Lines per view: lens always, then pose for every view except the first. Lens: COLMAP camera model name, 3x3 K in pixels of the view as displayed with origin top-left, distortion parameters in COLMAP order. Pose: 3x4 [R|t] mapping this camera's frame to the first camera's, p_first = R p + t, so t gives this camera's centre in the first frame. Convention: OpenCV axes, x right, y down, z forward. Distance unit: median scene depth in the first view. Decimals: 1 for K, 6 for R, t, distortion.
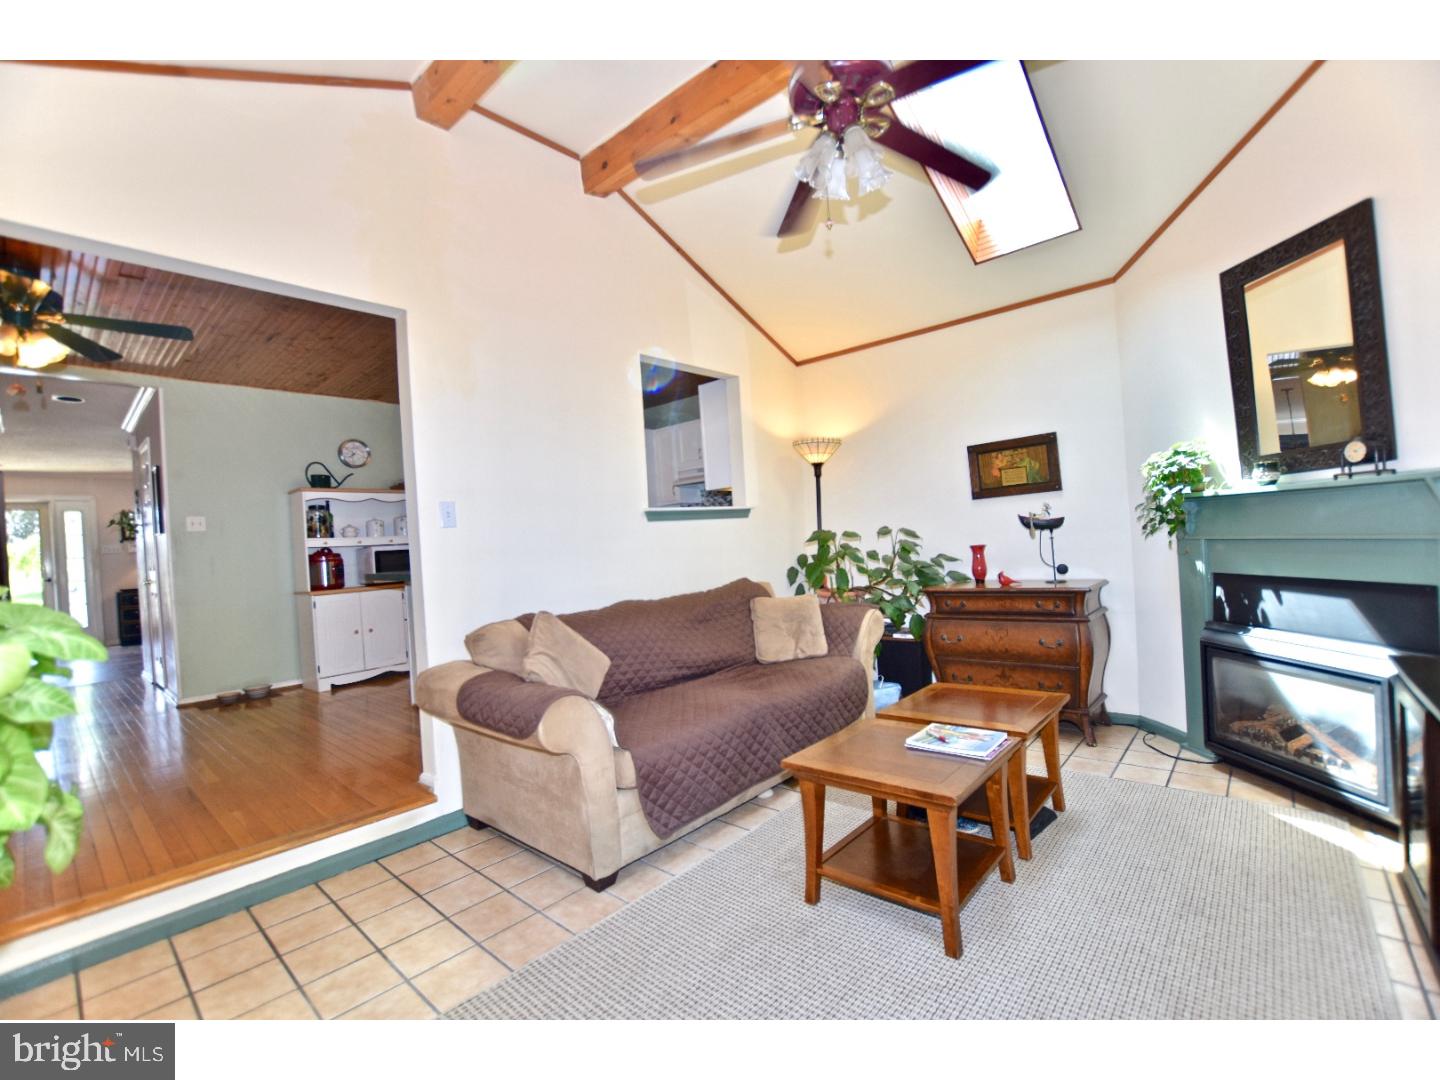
lens RADIAL K [[634.8, 0, 720.0], [0, 634.8, 540.0], [0, 0, 1]] dist [-0.036716, 0.000378]
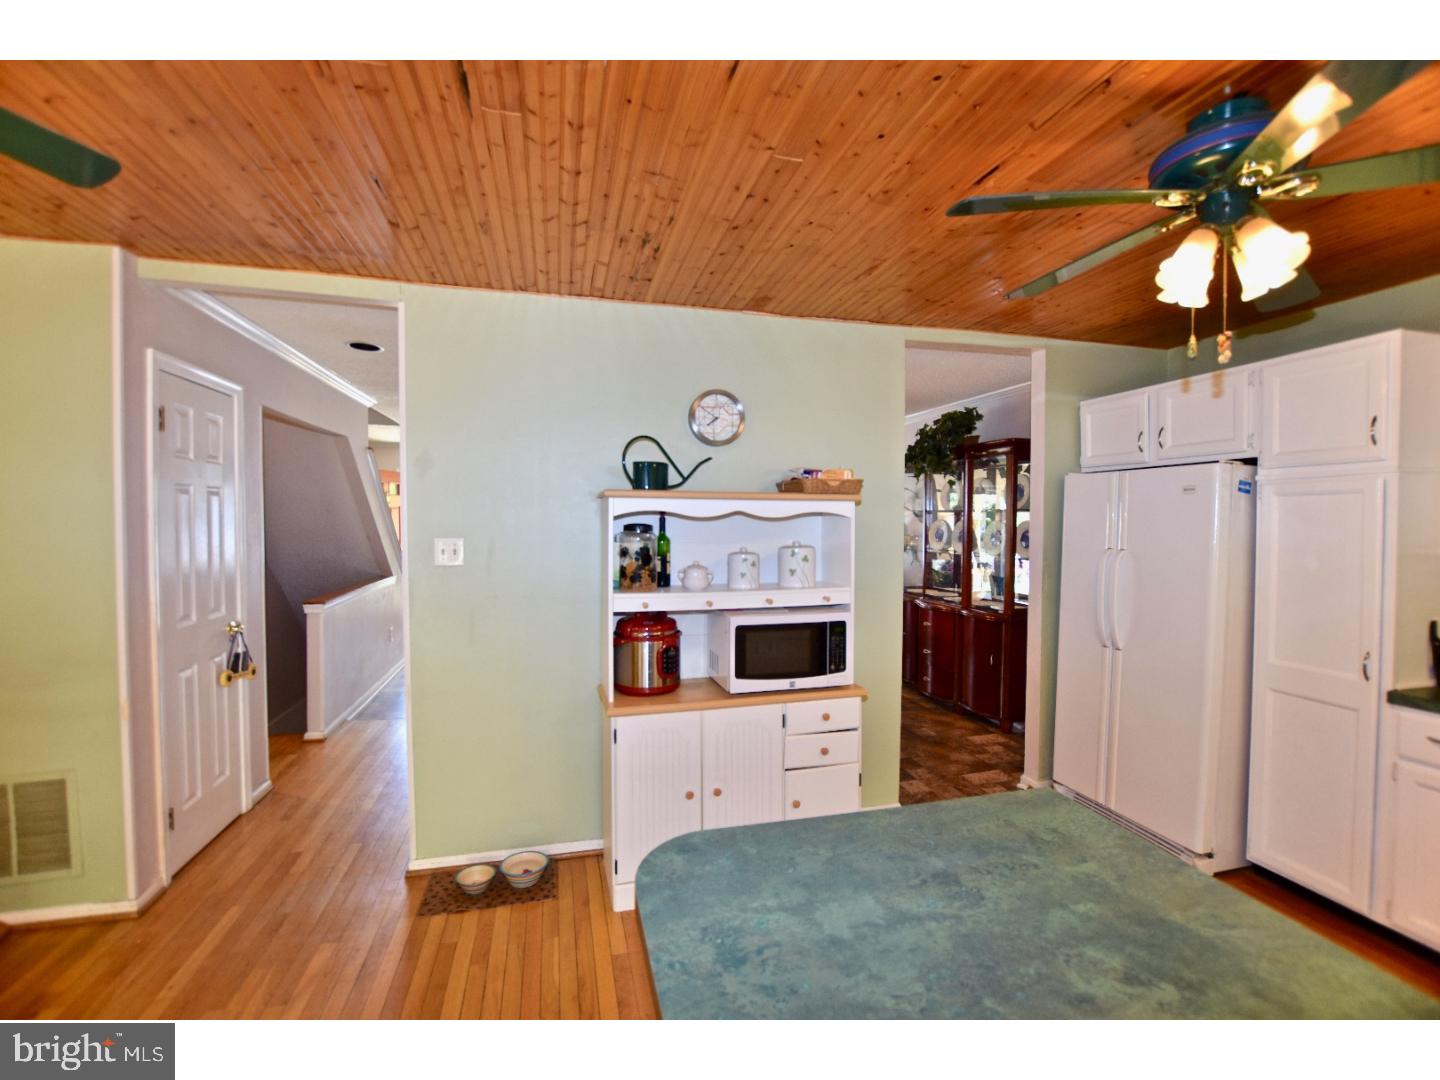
lens RADIAL K [[634.8, 0, 720.0], [0, 634.8, 540.0], [0, 0, 1]] dist [-0.036716, 0.000378]
pose [[0.835268, 0.080673, -0.543893, -0.315447], [-0.049773, 0.996210, 0.071326, -0.081902], [0.547586, -0.032505, 0.836118, 0.611816]]
